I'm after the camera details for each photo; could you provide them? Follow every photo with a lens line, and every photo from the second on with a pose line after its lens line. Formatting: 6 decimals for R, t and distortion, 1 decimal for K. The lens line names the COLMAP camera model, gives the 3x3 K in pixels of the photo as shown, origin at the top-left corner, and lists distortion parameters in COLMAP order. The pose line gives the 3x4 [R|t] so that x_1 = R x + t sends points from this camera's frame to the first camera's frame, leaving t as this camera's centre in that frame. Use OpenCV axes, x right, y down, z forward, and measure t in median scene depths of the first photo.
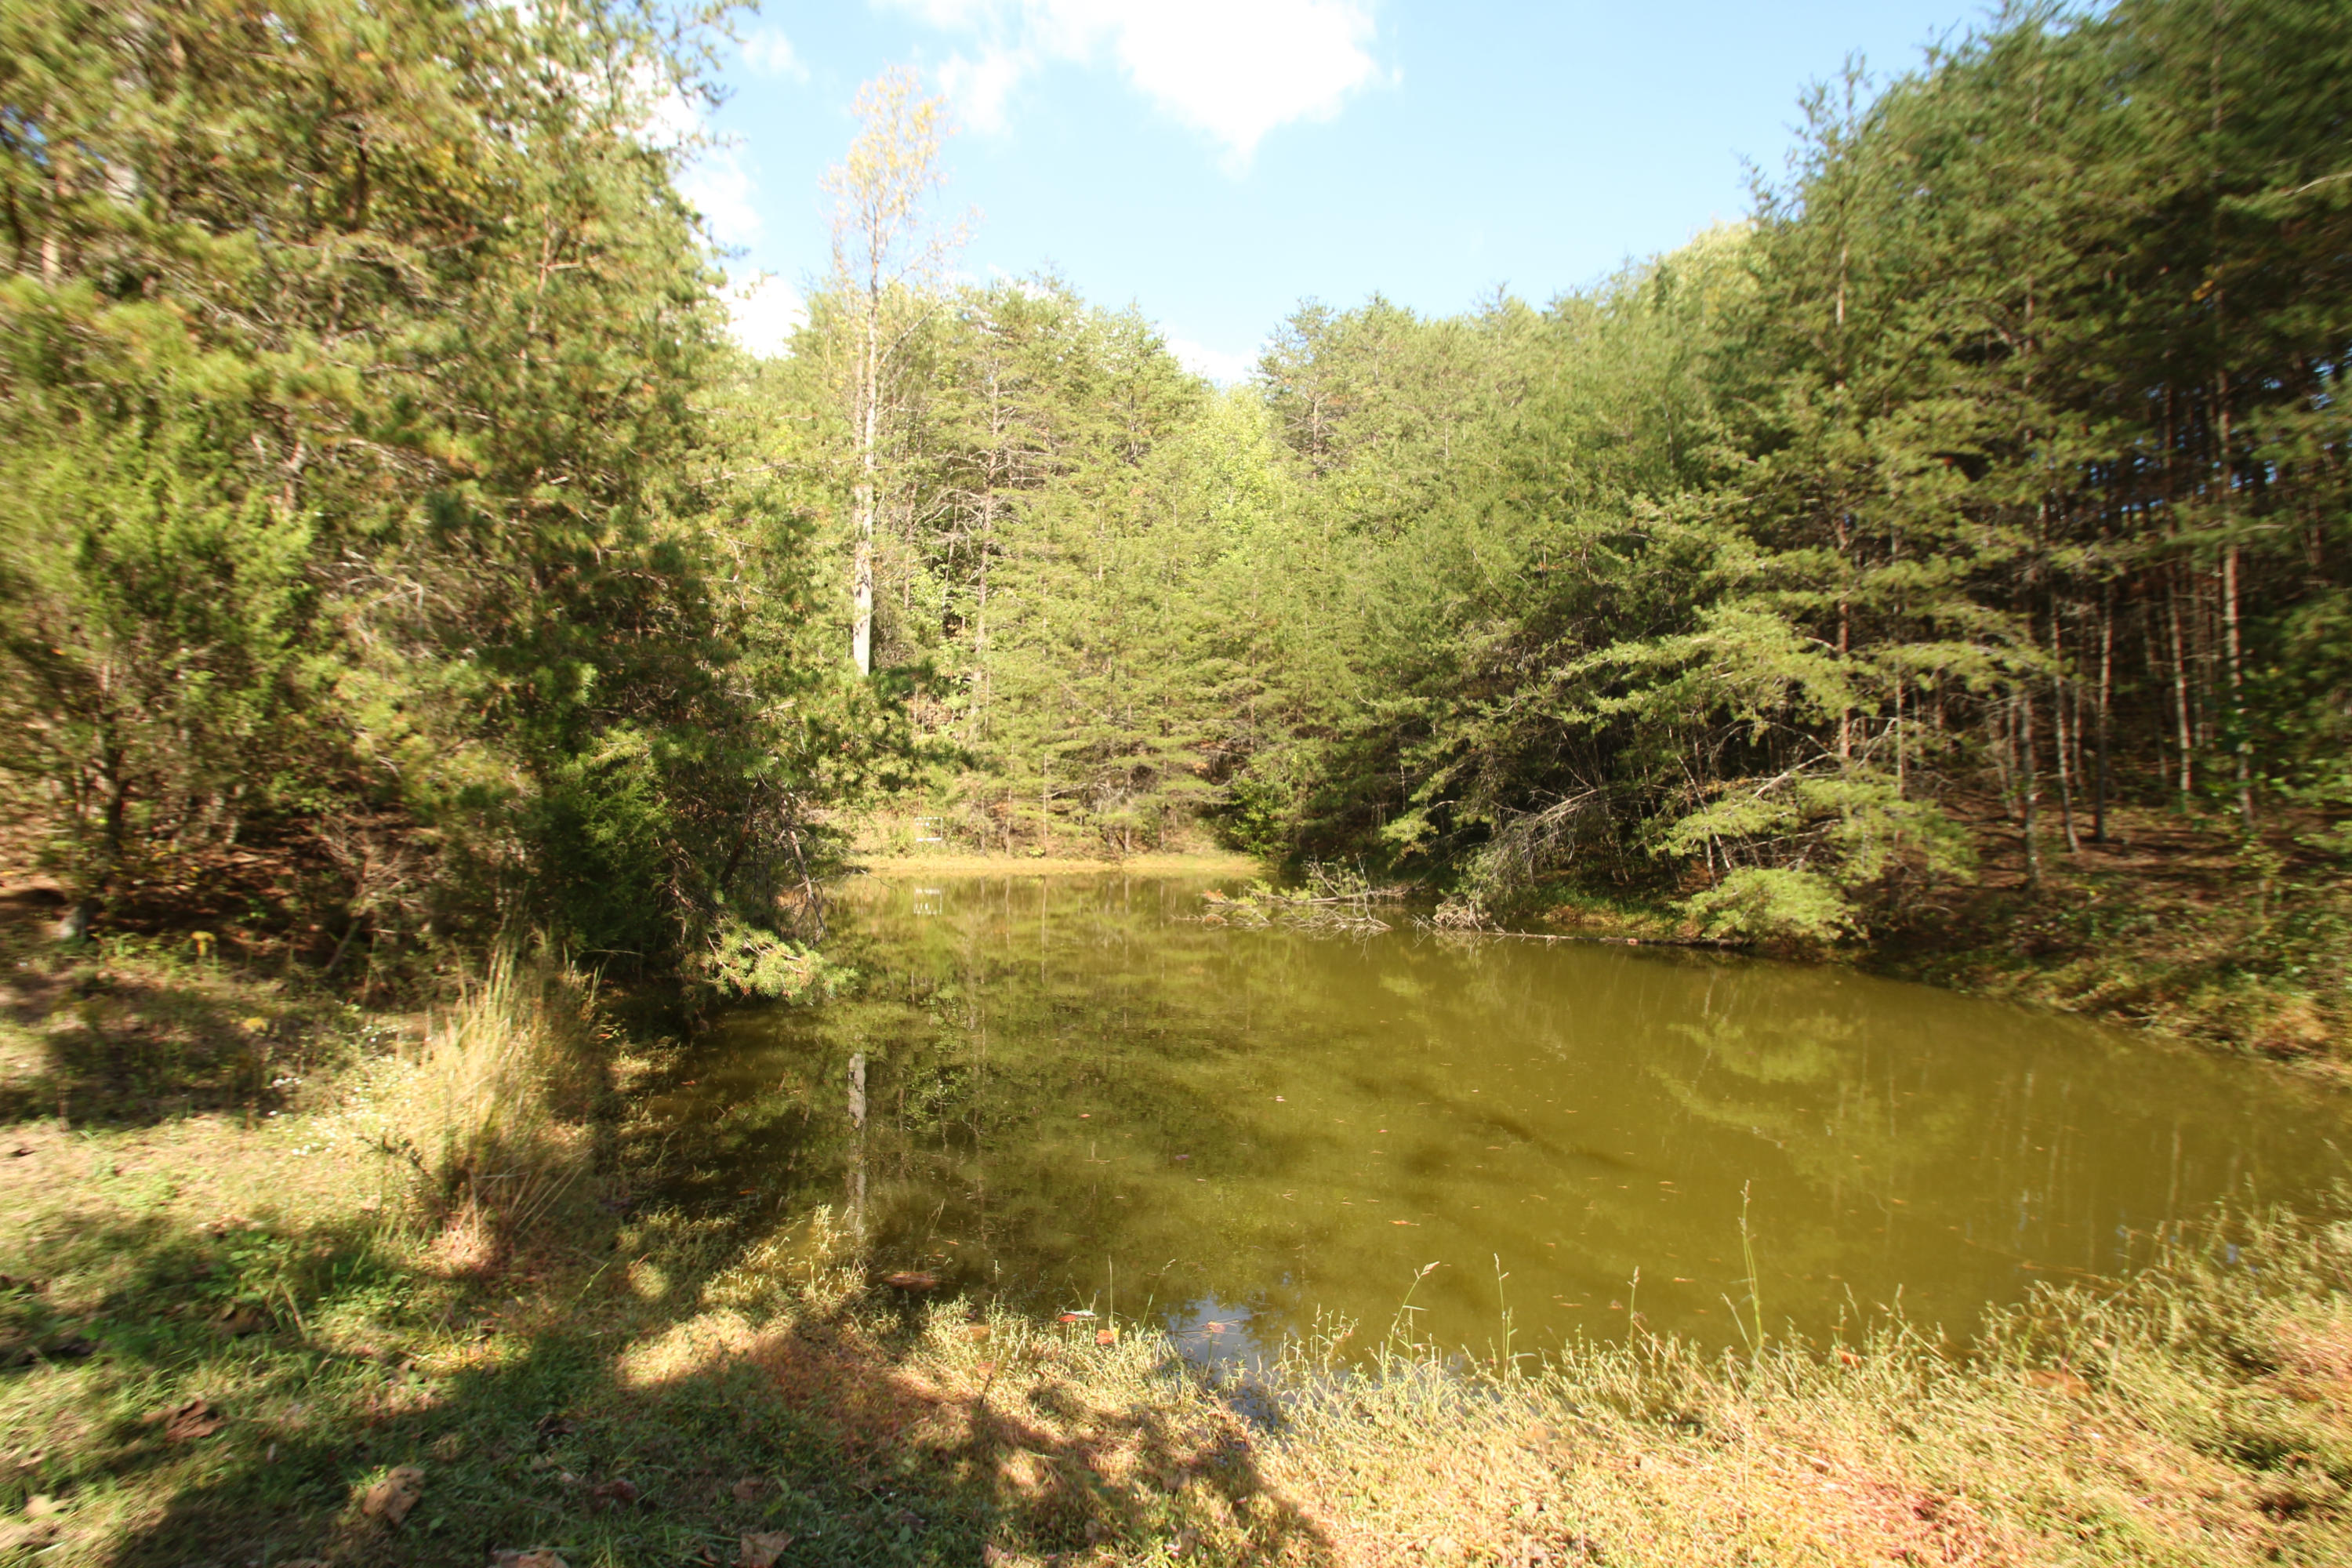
lens RADIAL K [[1082.3, 0, 1155.9], [0, 1082.3, 799.5], [0, 0, 1]] dist [-0.030416, 0.001004]
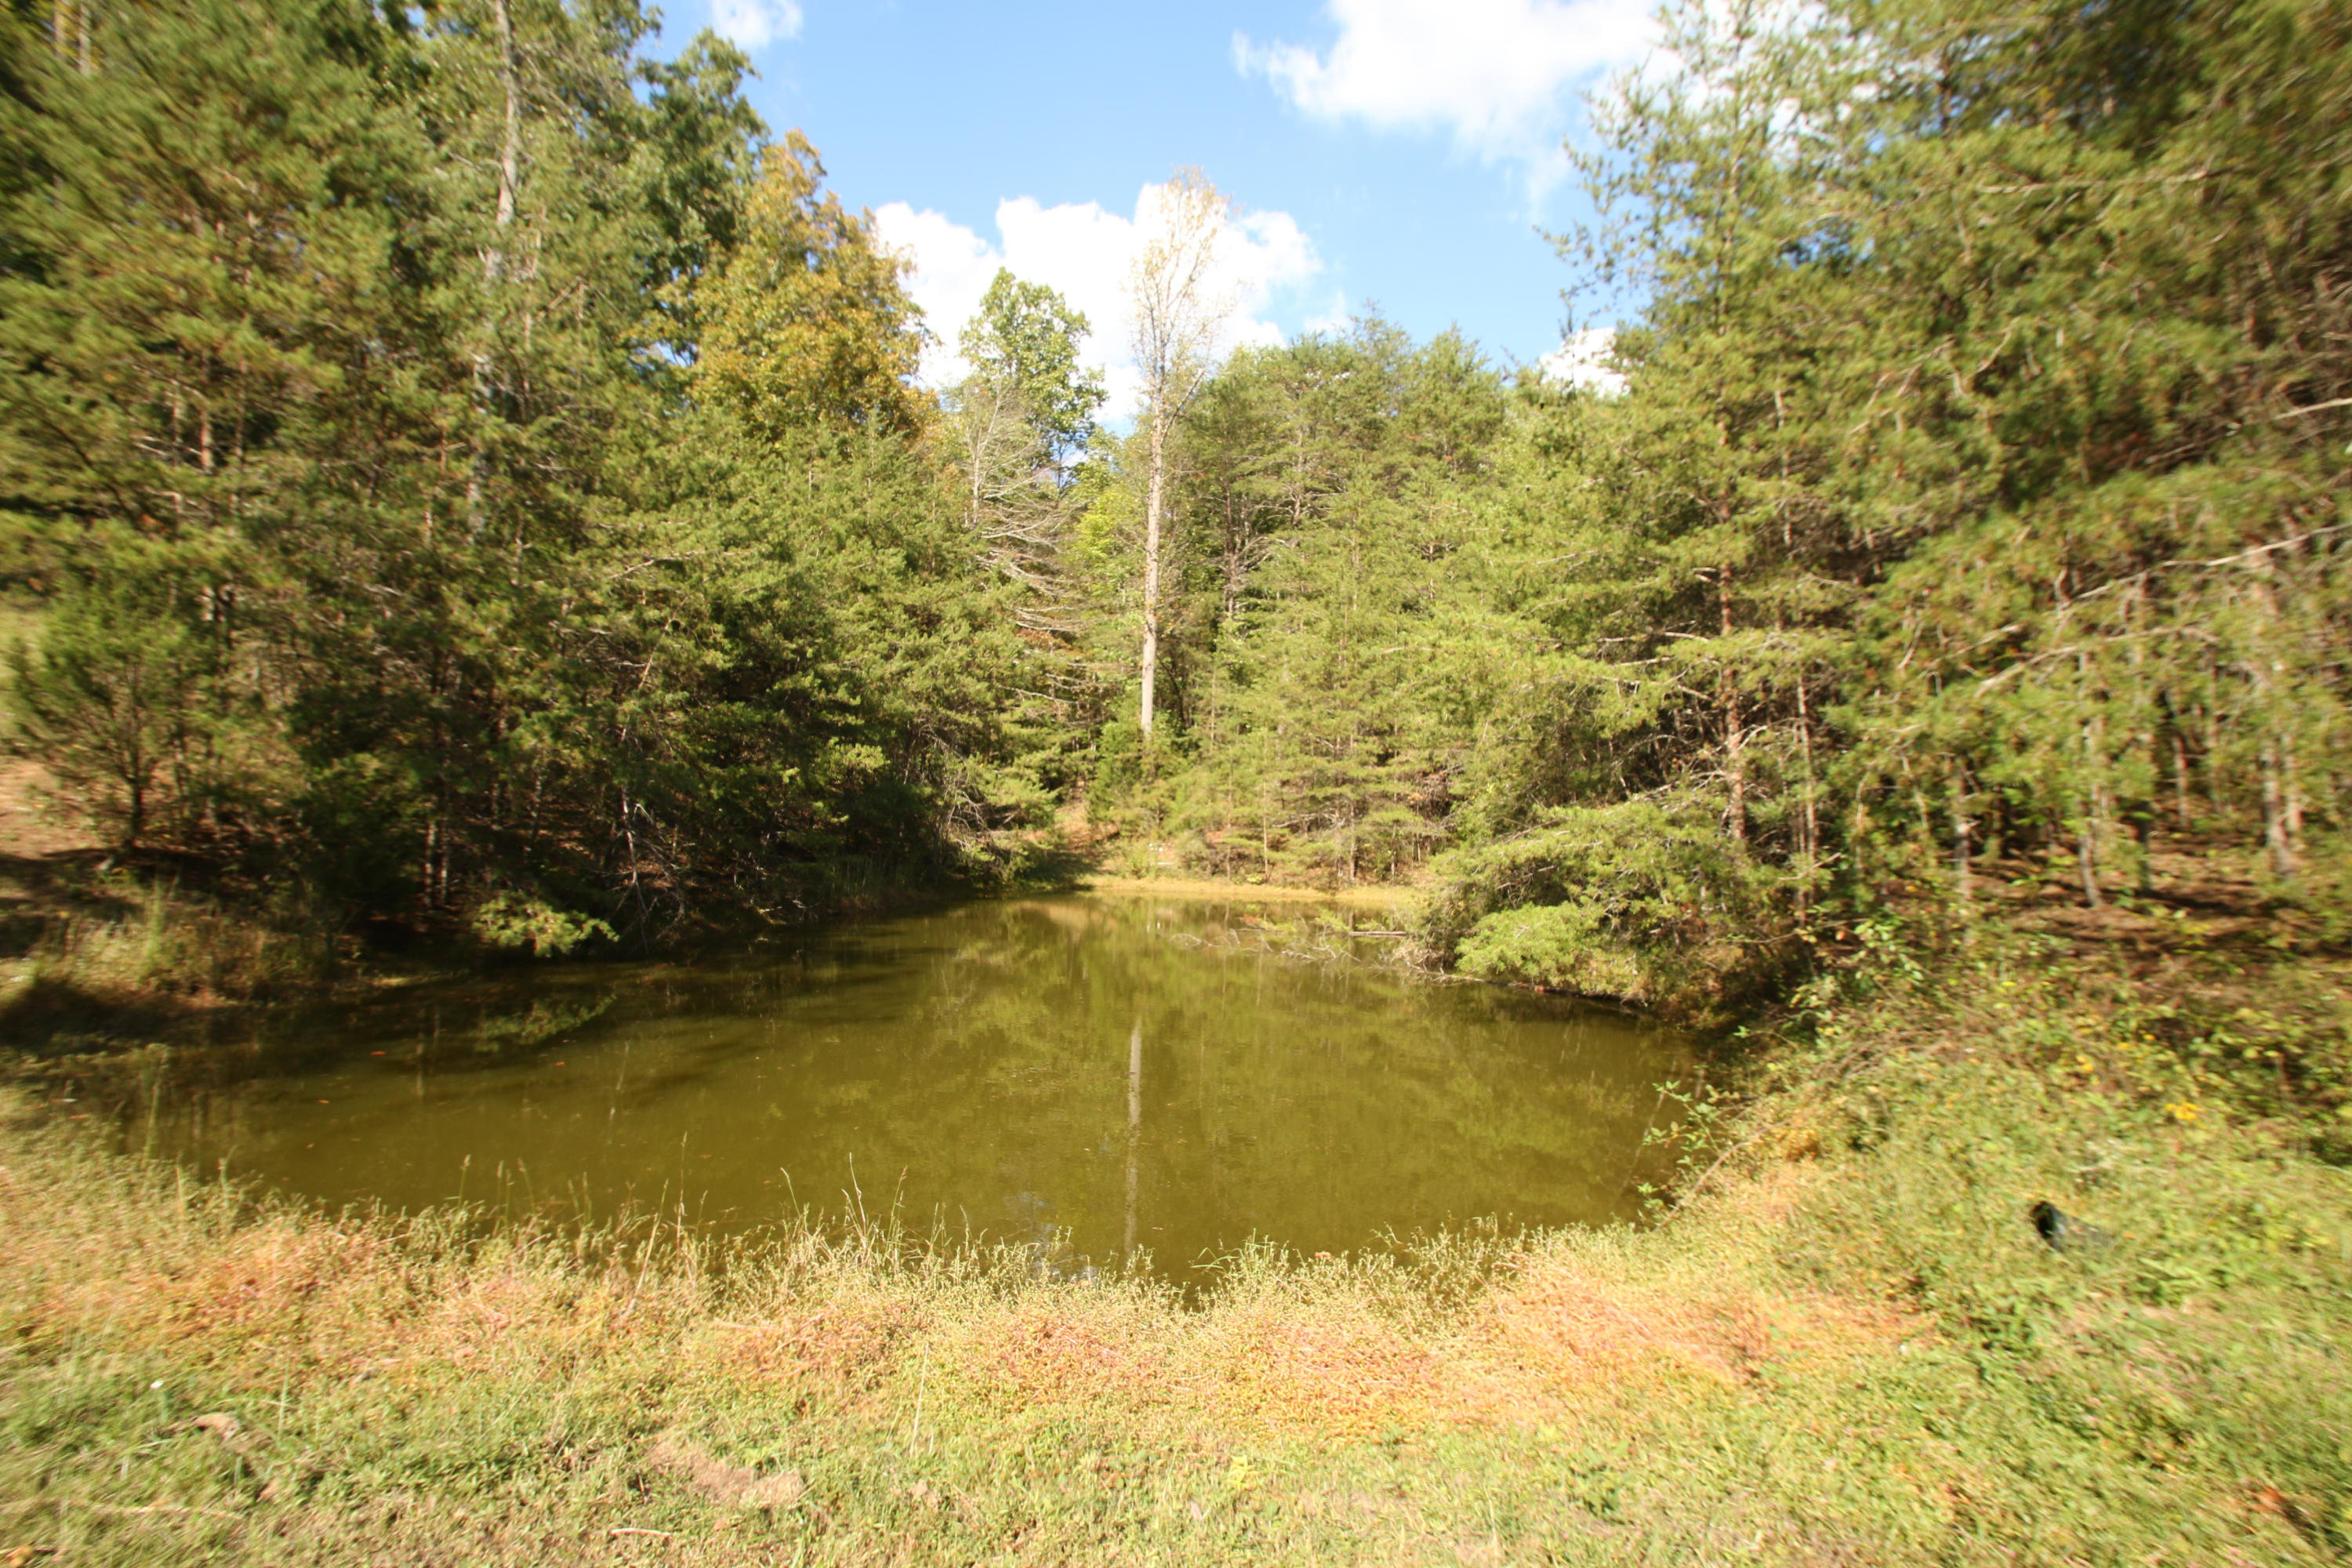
lens RADIAL K [[1082.3, 0, 1174.1], [0, 1082.3, 800.6], [0, 0, 1]] dist [-0.030416, 0.001004]
pose [[0.890493, 0.003045, -0.454987, 0.286046], [-0.017919, 0.999437, -0.028381, 0.004345], [0.454644, 0.033426, 0.890046, 0.033658]]
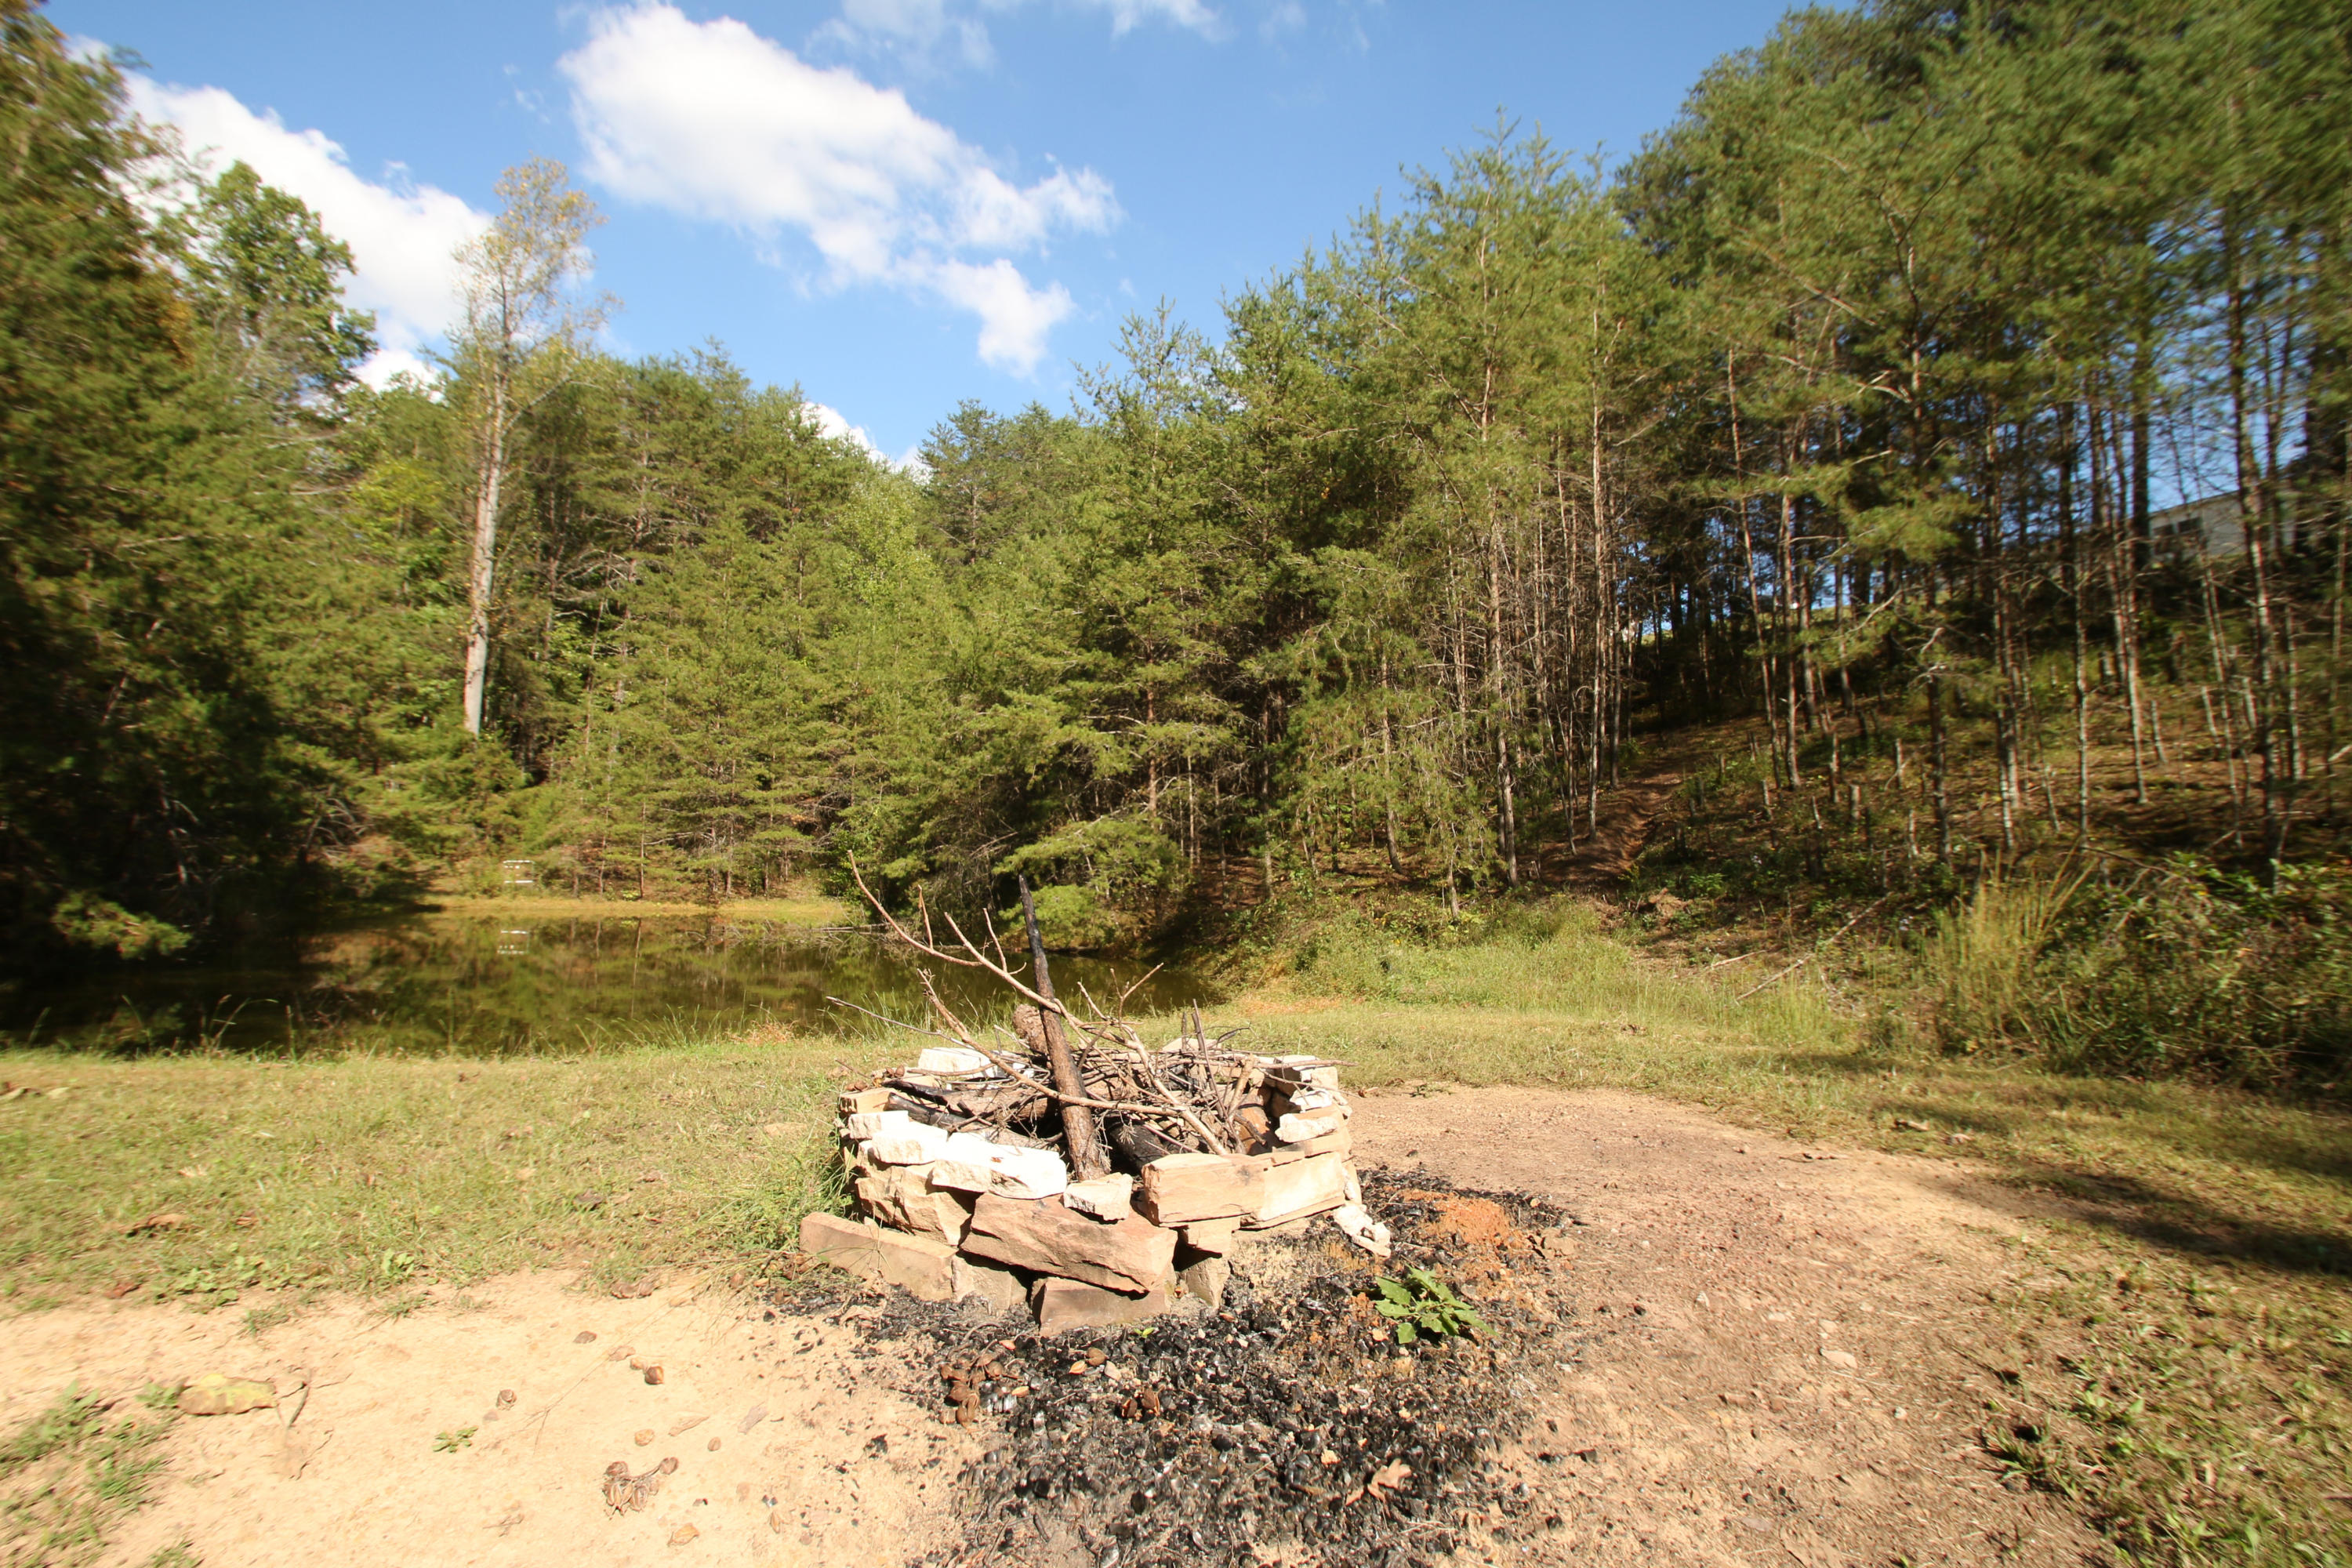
lens RADIAL K [[1082.3, 0, 1184.9], [0, 1082.3, 804.0], [0, 0, 1]] dist [-0.030416, 0.001004]
pose [[0.972582, 0.025959, 0.231107, 0.167646], [-0.011578, 0.997923, -0.063366, 0.019360], [-0.232271, 0.058953, 0.970863, -0.147998]]
